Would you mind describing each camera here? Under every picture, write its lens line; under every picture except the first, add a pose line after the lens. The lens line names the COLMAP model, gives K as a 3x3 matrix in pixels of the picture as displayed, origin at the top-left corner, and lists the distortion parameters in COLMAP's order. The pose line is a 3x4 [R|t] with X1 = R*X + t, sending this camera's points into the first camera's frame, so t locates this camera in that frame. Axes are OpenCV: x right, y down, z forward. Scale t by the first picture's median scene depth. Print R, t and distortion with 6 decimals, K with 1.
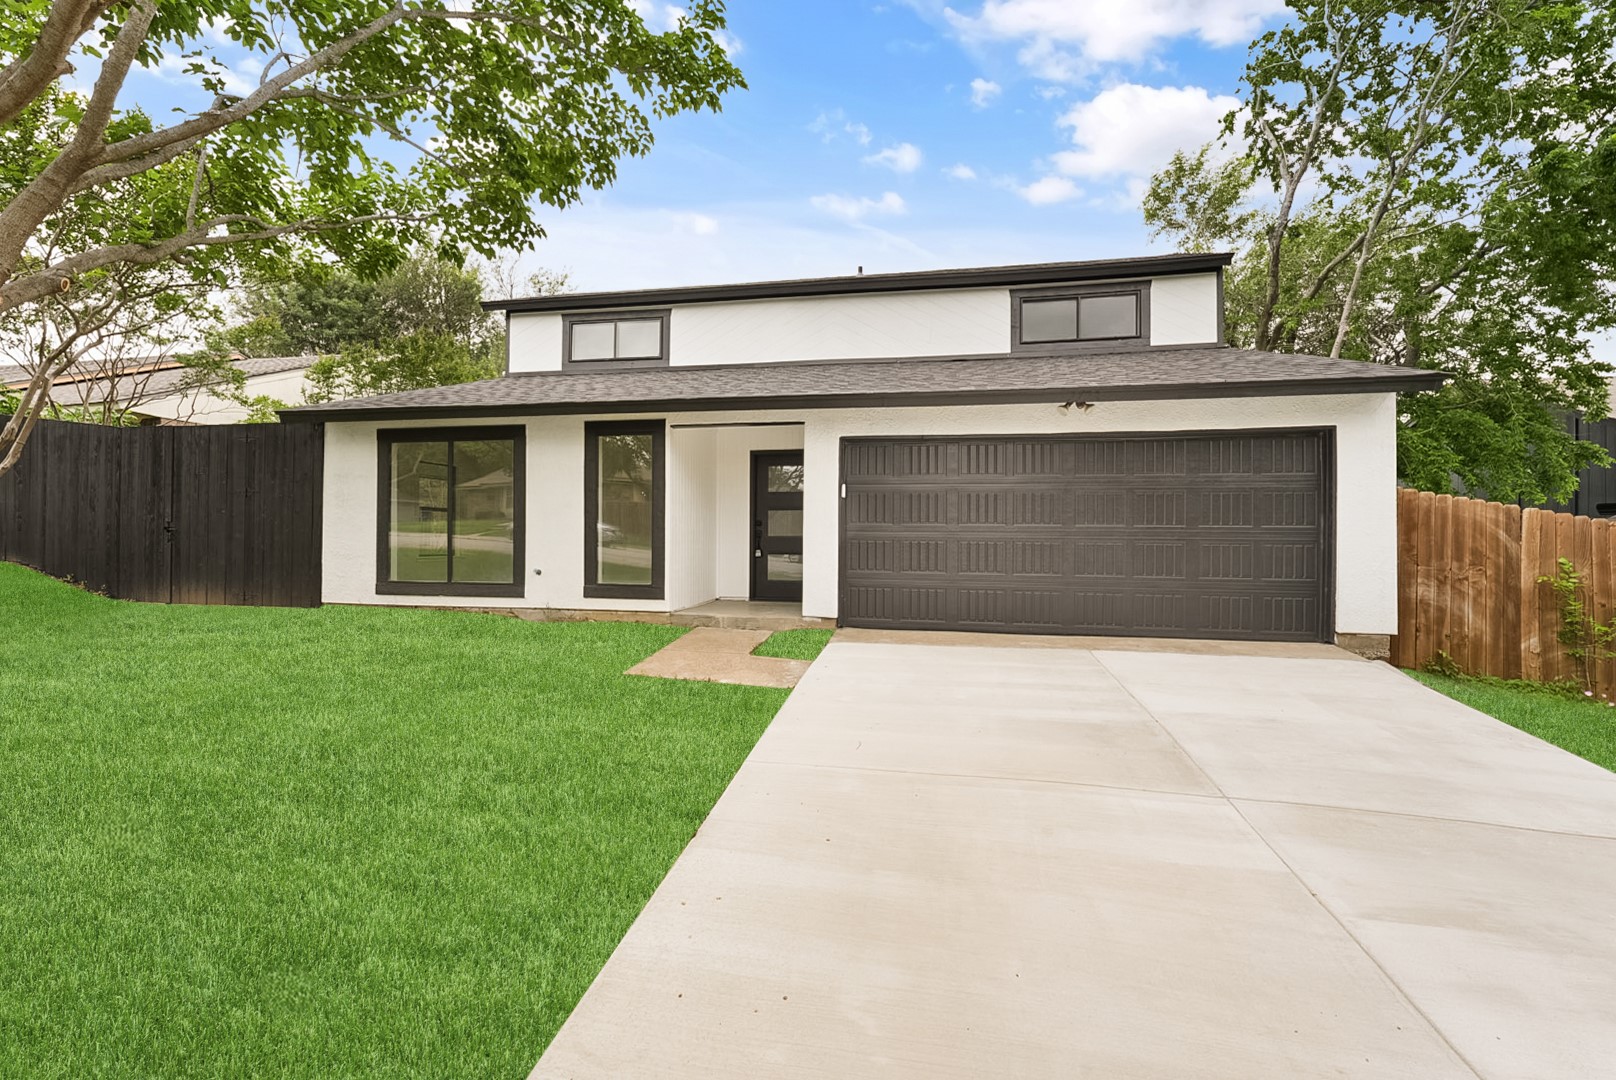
lens RADIAL K [[655.7, 0, 803.4], [0, 655.7, 531.0], [0, 0, 1]] dist [-0.000889, 0.000254]
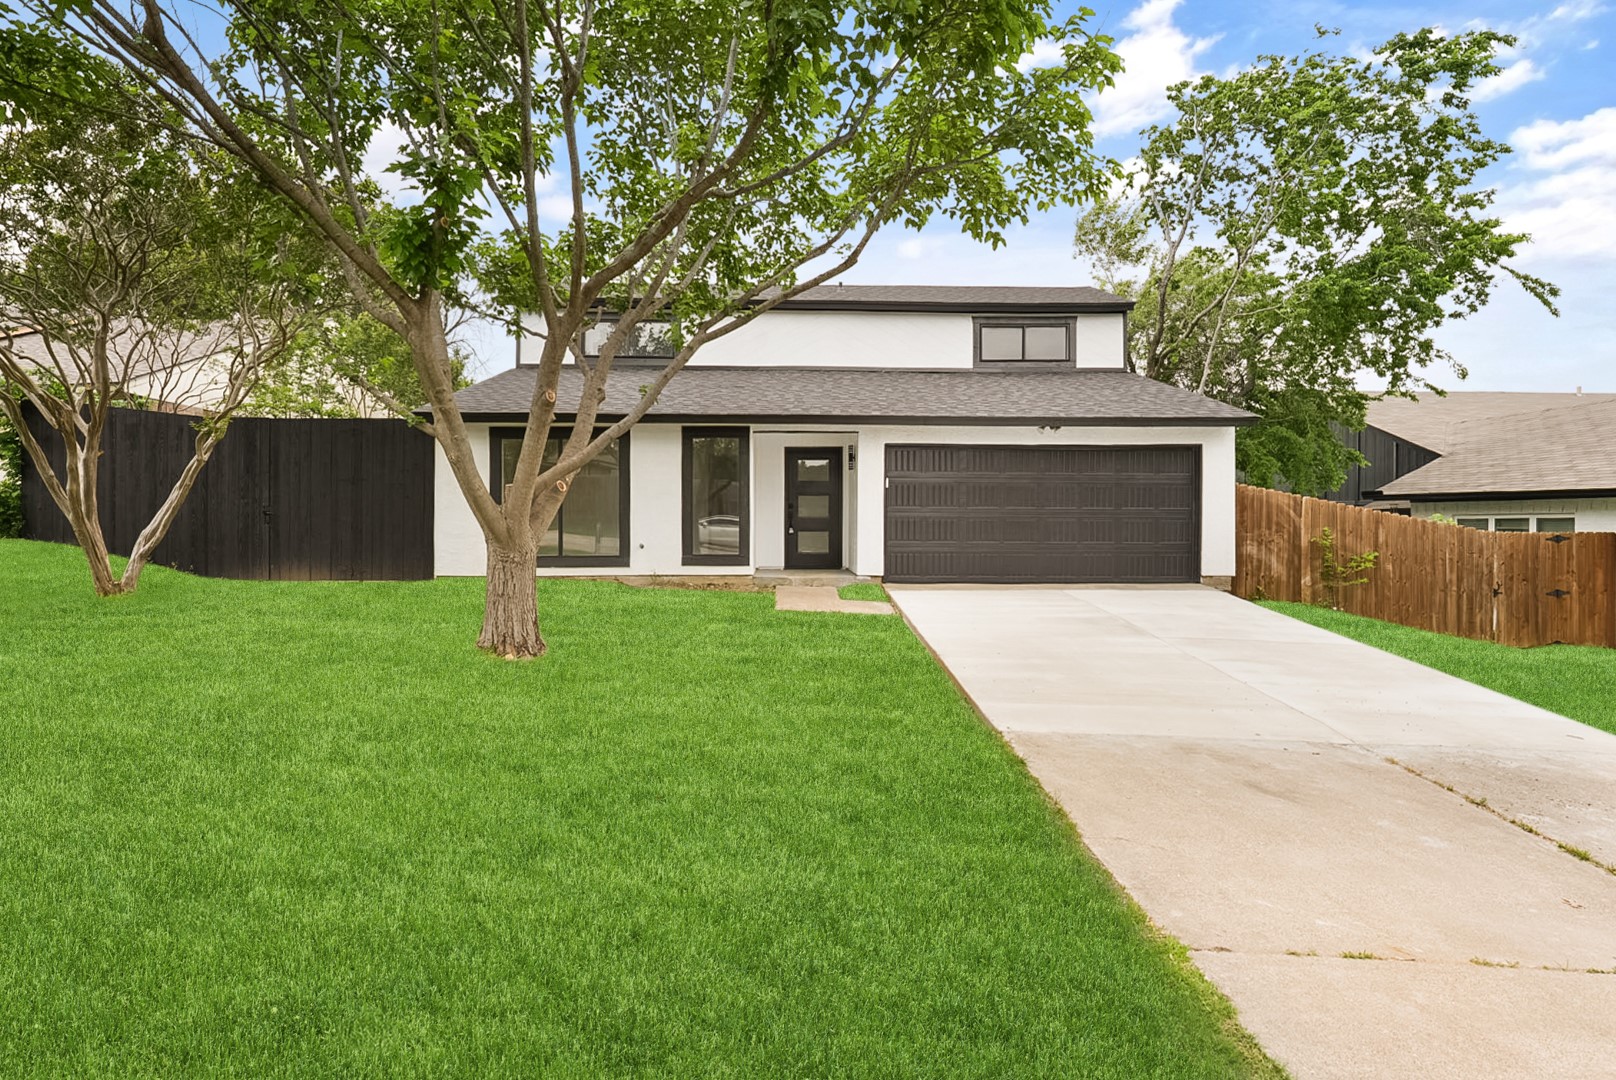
lens RADIAL K [[803.9, 0, 791.9], [0, 803.9, 524.3], [0, 0, 1]] dist [0.001229, -0.000197]
pose [[0.977881, -0.006238, 0.209071, -0.438146], [0.003481, 0.999902, 0.013550, 0.001693], [-0.209135, -0.012523, 0.977807, -0.539898]]
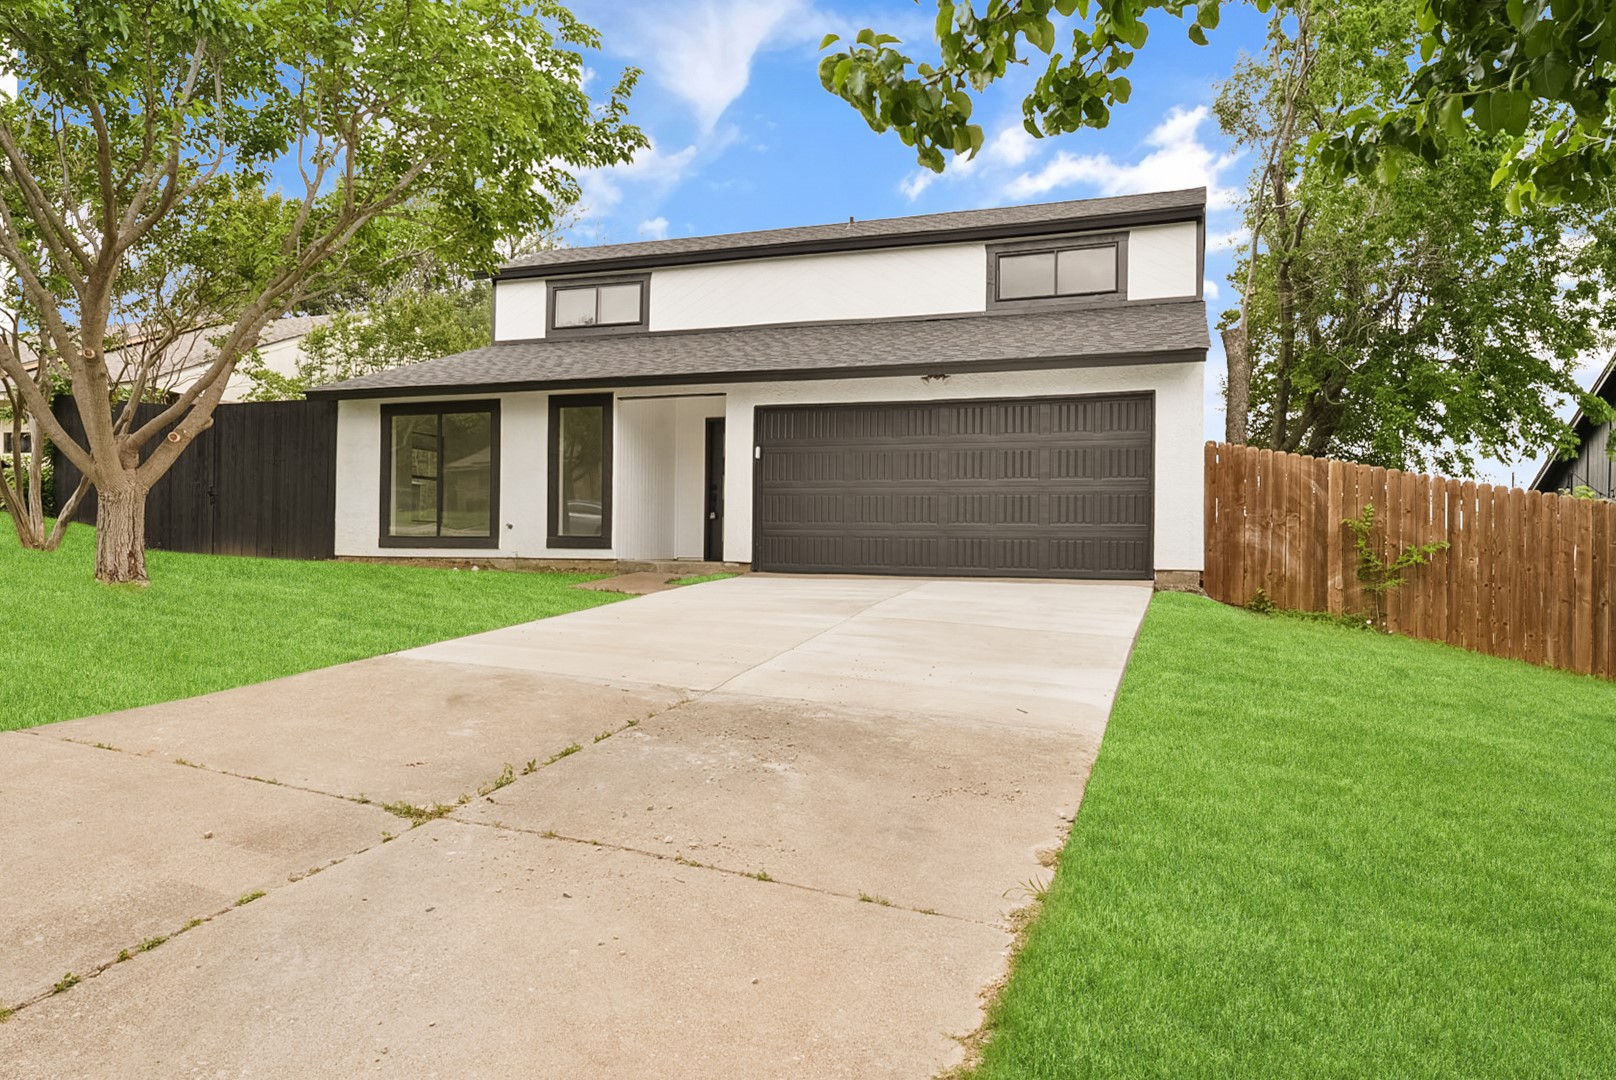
lens RADIAL K [[1090.7, 0, 797.8], [0, 1090.7, 539.9], [0, 0, 1]] dist [0.002533, -0.001169]
pose [[0.985222, 0.004396, -0.171228, 0.415647], [-0.005392, 0.999971, -0.005353, 0.092244], [0.171199, 0.006197, 0.985217, -0.789002]]
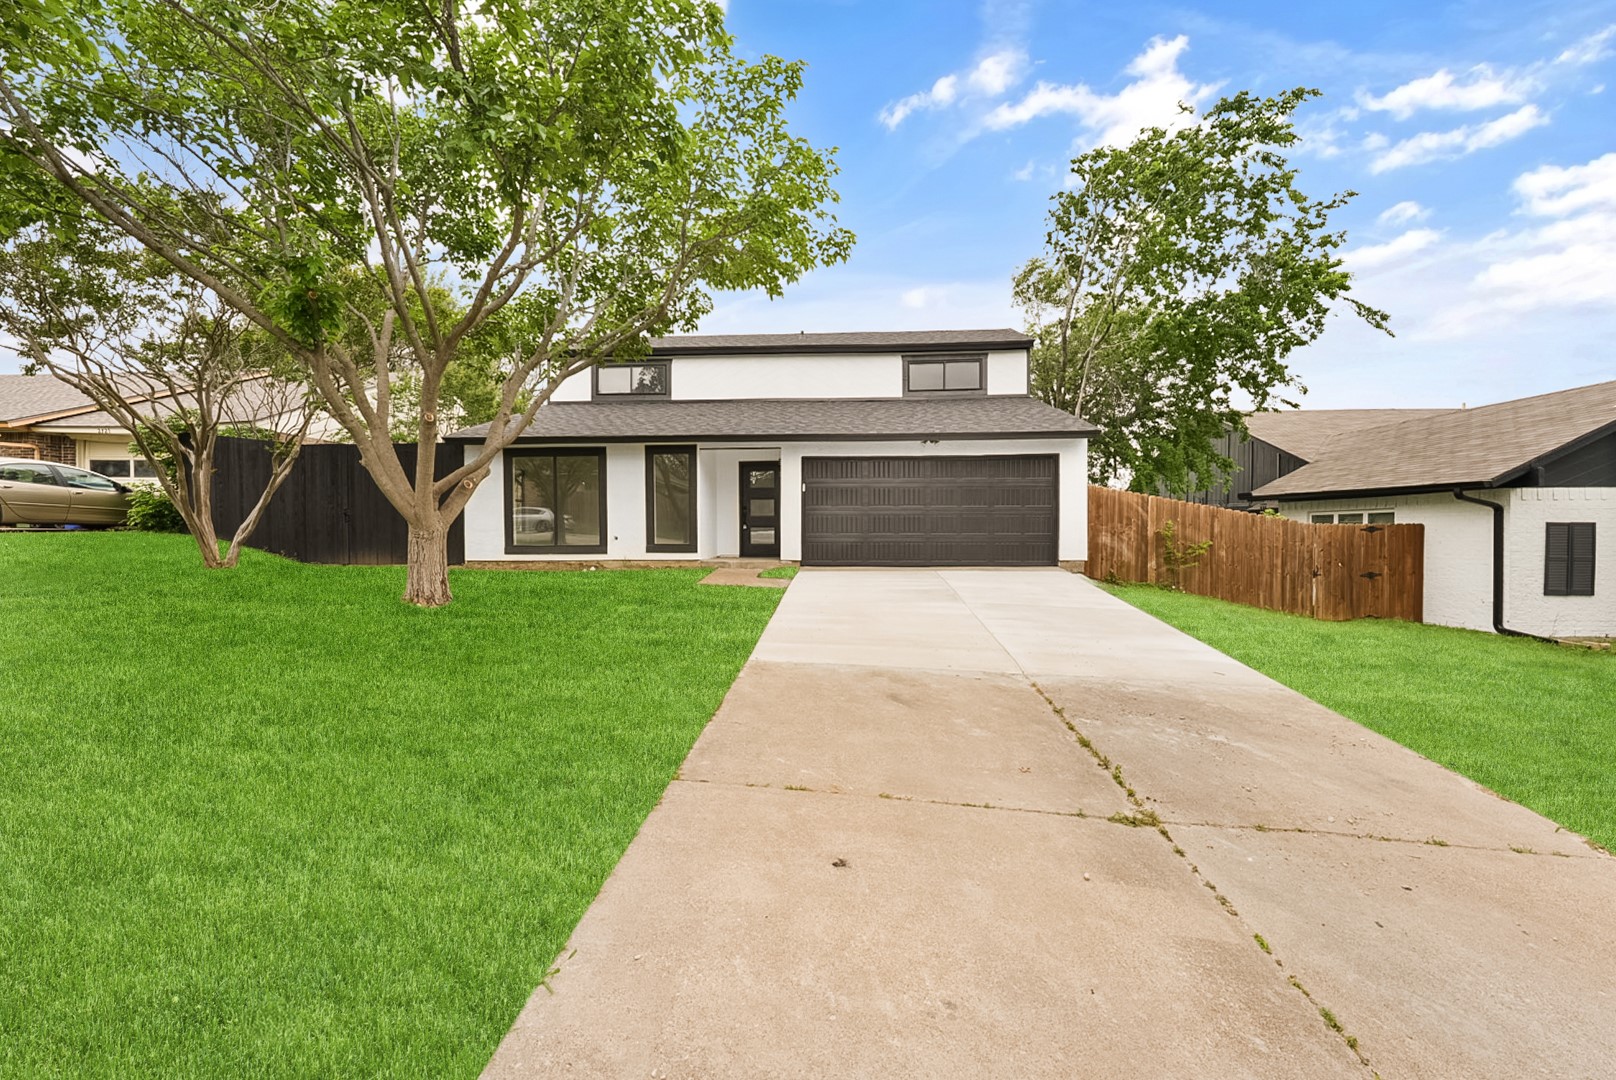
lens RADIAL K [[657.9, 0, 801.6], [0, 657.9, 541.6], [0, 0, 1]] dist [-0.001337, -0.000252]
pose [[0.992317, -0.012316, 0.123106, -0.146311], [0.009188, 0.999621, 0.025944, 0.033265], [-0.123379, -0.024614, 0.992054, -0.665666]]
